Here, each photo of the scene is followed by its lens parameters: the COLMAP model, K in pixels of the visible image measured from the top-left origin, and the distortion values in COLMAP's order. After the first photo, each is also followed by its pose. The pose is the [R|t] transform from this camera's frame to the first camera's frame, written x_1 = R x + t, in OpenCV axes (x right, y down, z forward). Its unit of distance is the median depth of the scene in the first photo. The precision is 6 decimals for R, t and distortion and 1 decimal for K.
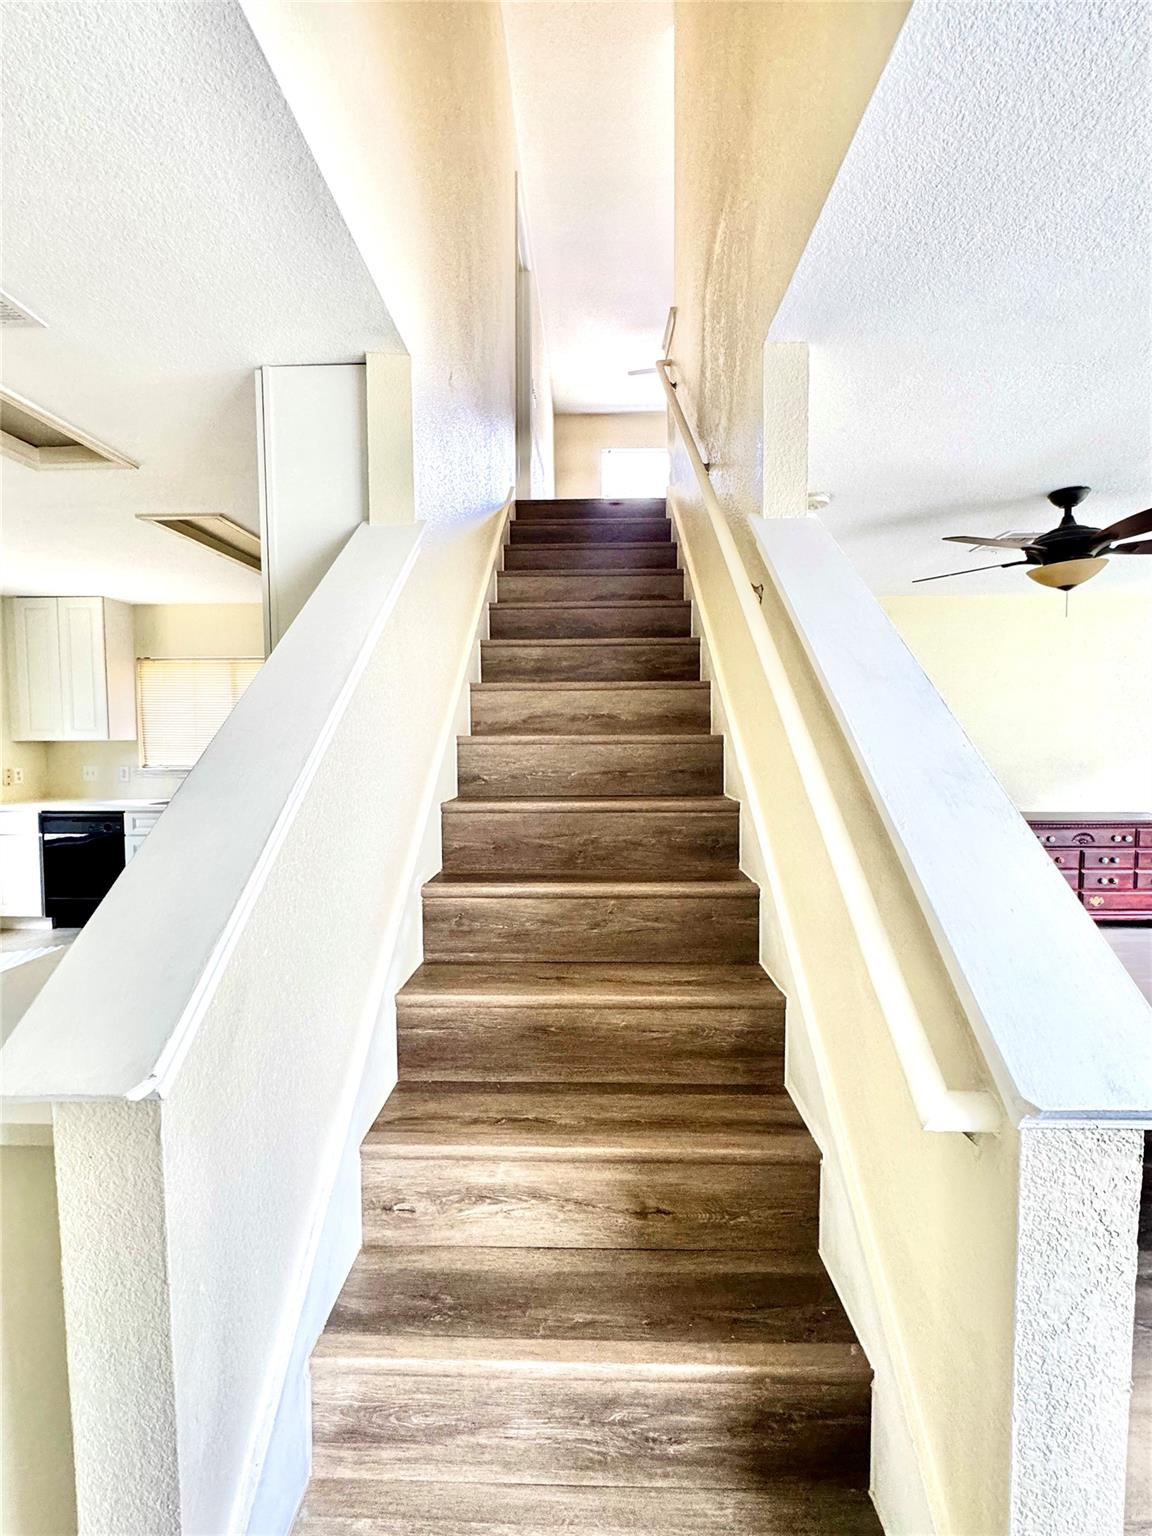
lens RADIAL K [[679.0, 0, 573.4], [0, 679.0, 771.4], [0, 0, 1]] dist [0.001274, 0.000492]
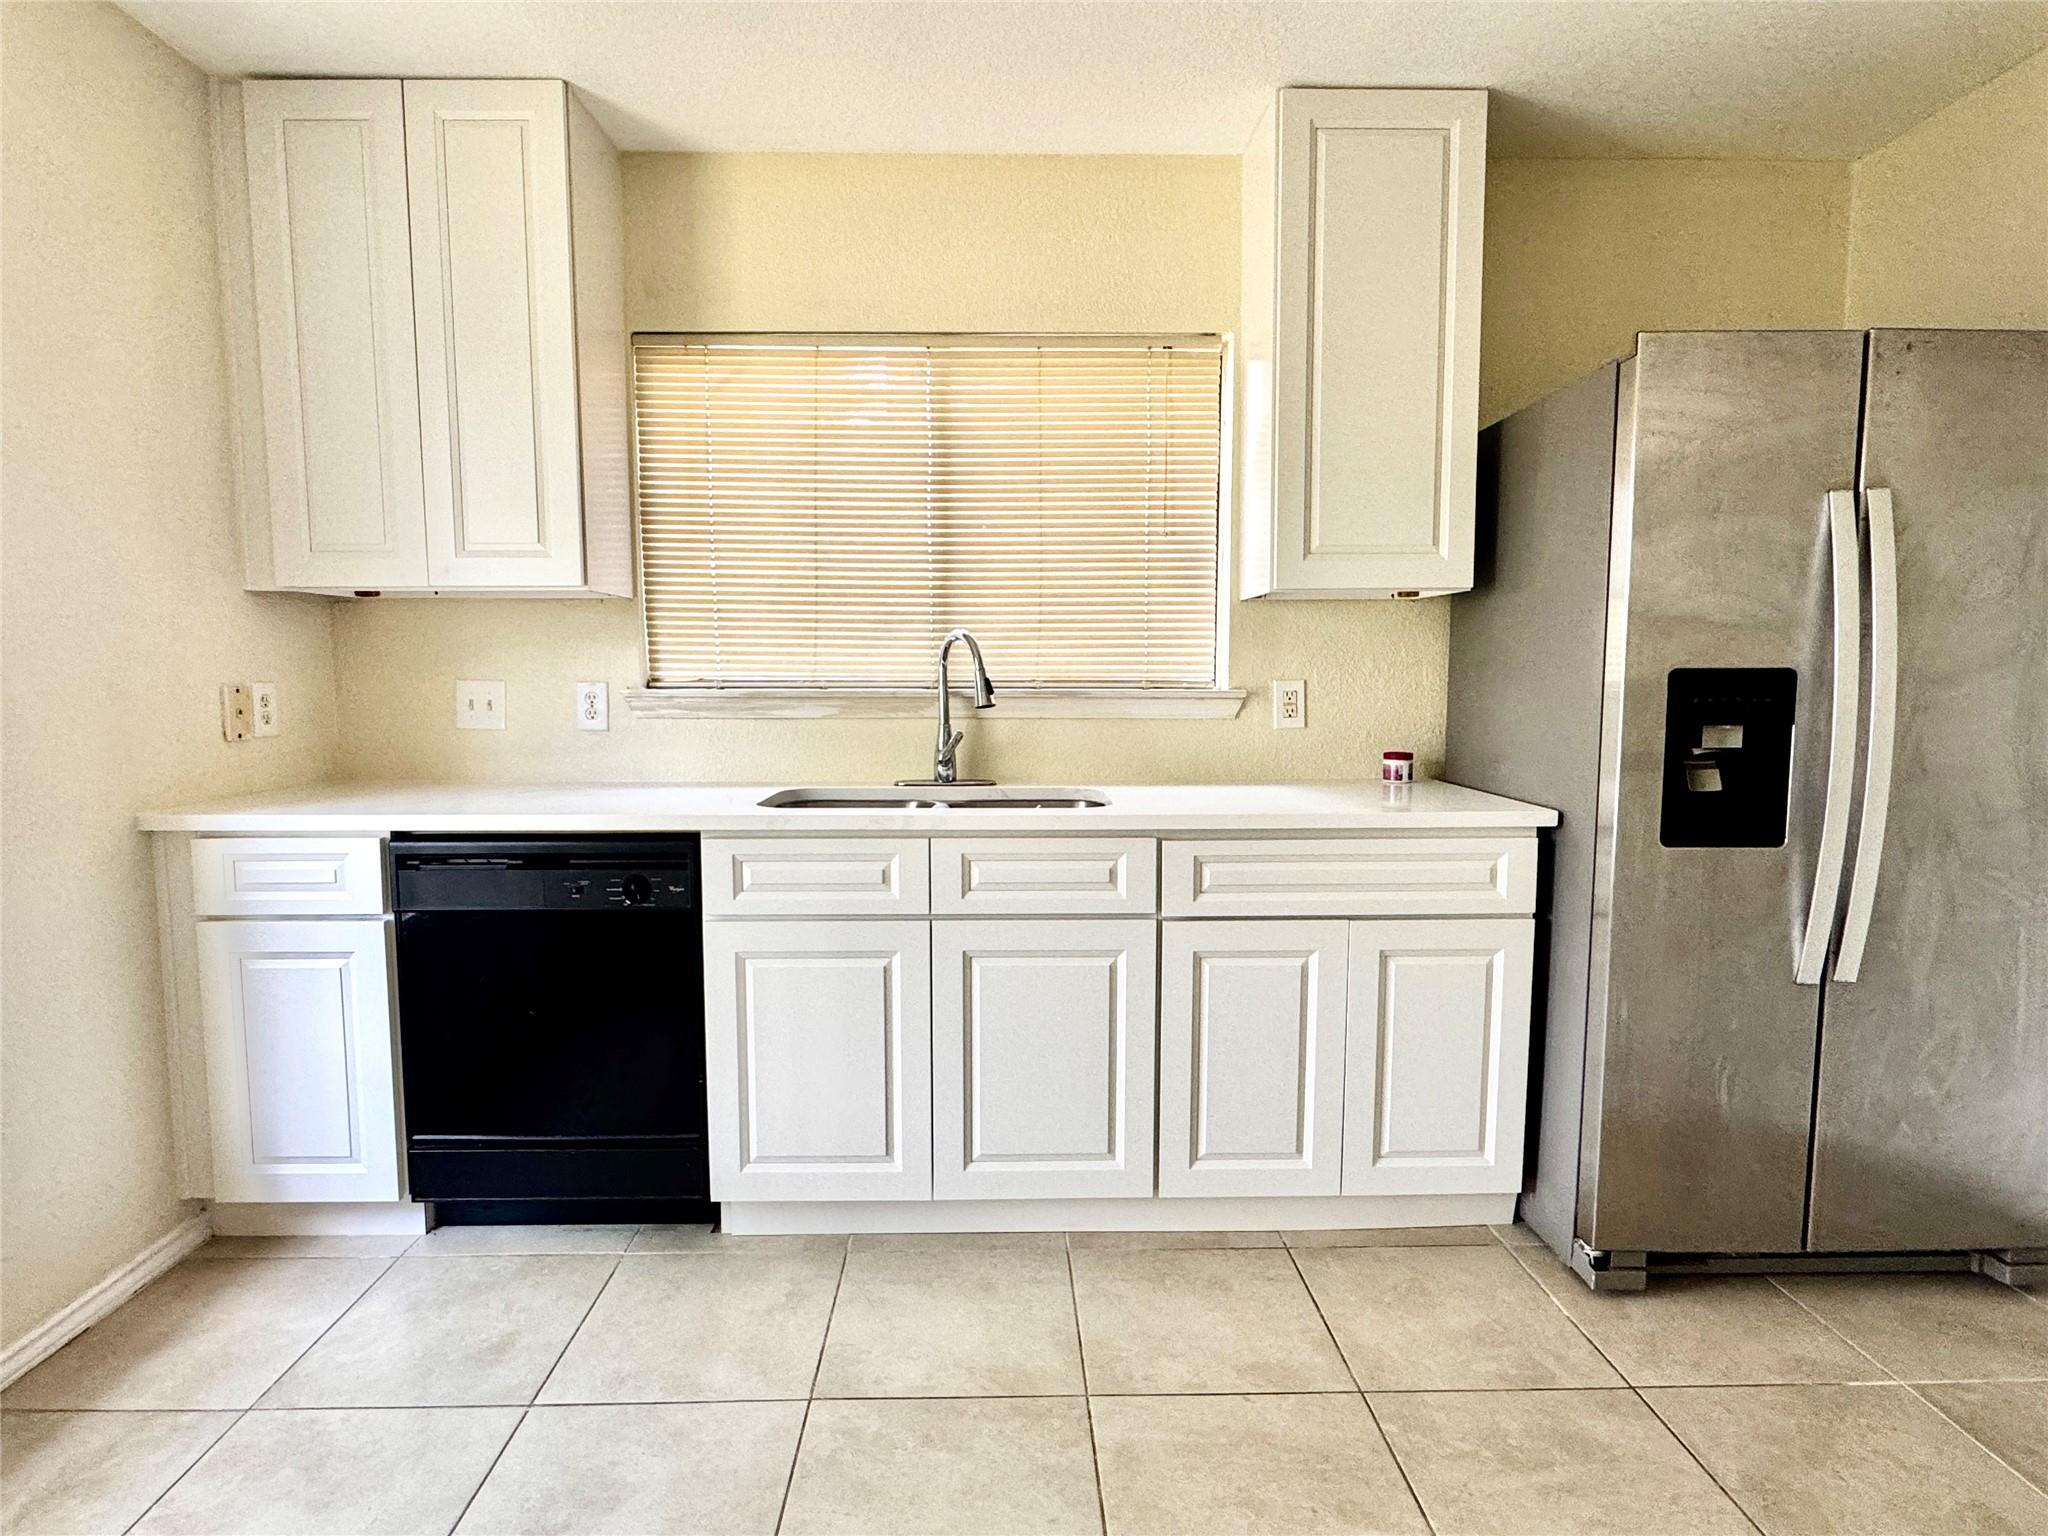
lens RADIAL K [[1093.8, 0, 1019.7], [0, 1093.8, 775.5], [0, 0, 1]] dist [0.005521, -0.000309]
pose [[0.998551, 0.001063, 0.053795, -0.527799], [-0.003250, 0.999171, 0.040589, 0.015070], [-0.053707, -0.040705, 0.997727, 0.515982]]
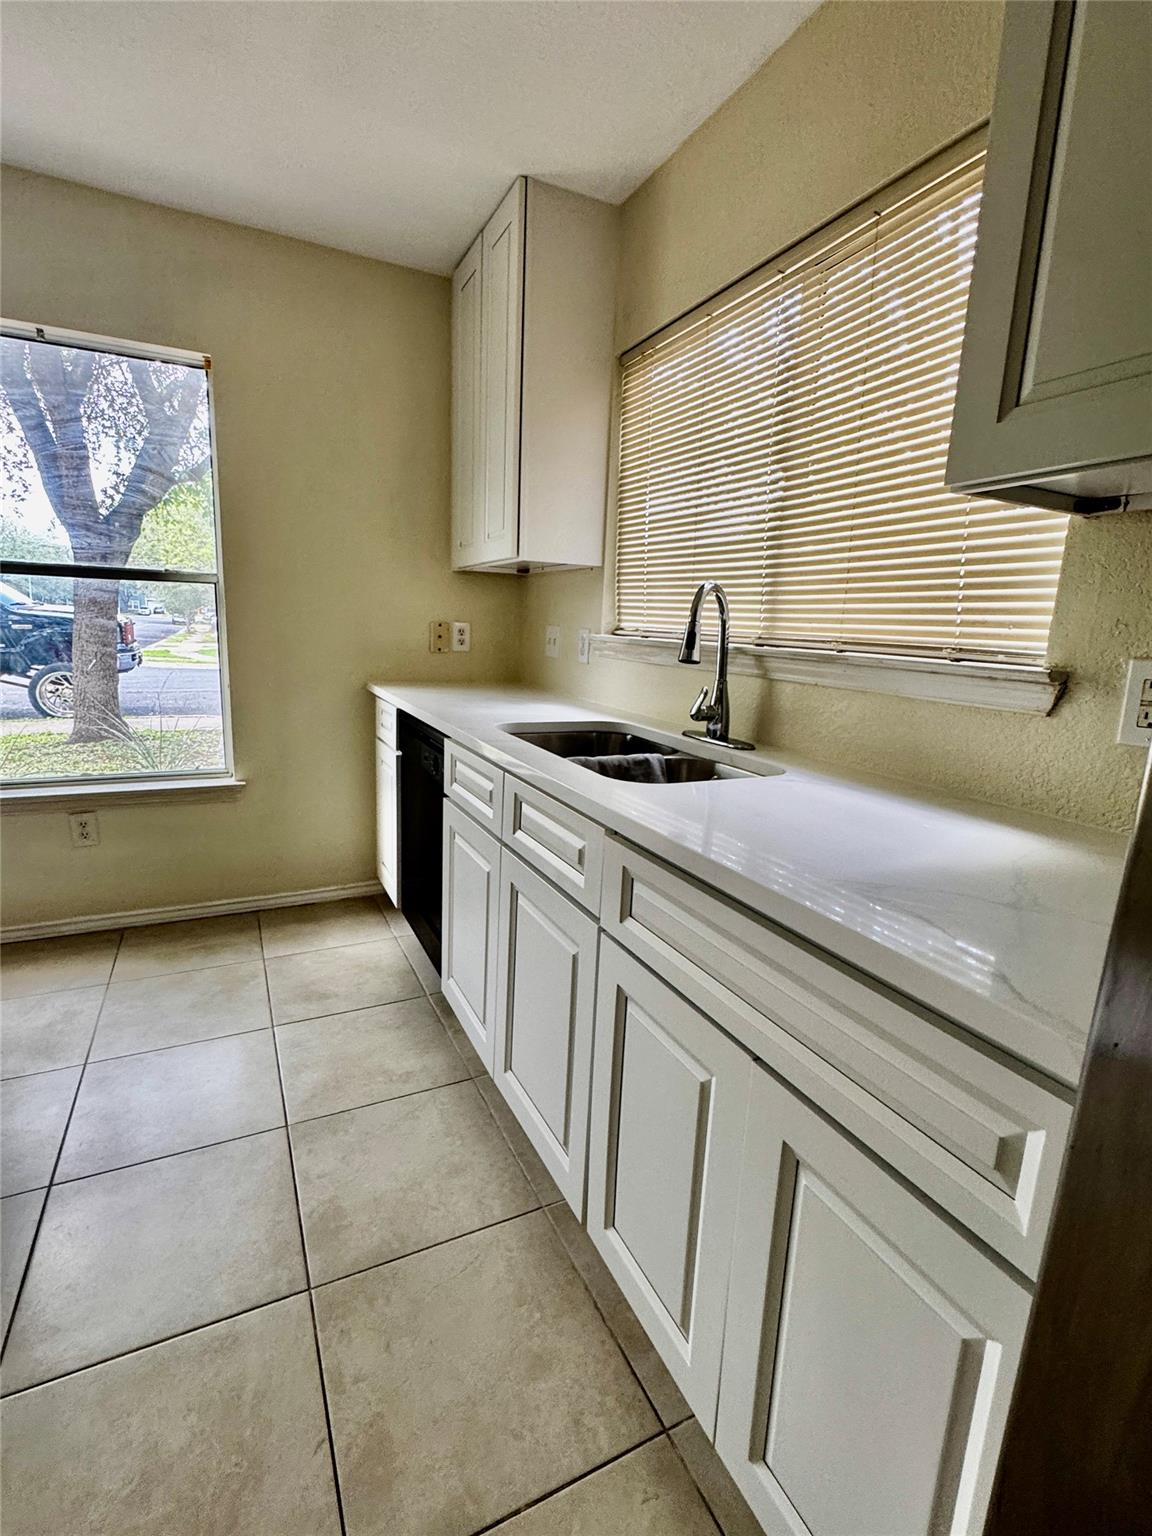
lens RADIAL K [[714.9, 0, 570.3], [0, 714.9, 768.3], [0, 0, 1]] dist [-0.007830, -0.000198]
pose [[0.464435, 0.202929, -0.862044, -0.262073], [-0.094182, 0.979191, 0.179764, -0.001876], [0.880585, -0.002299, 0.473882, 0.829452]]
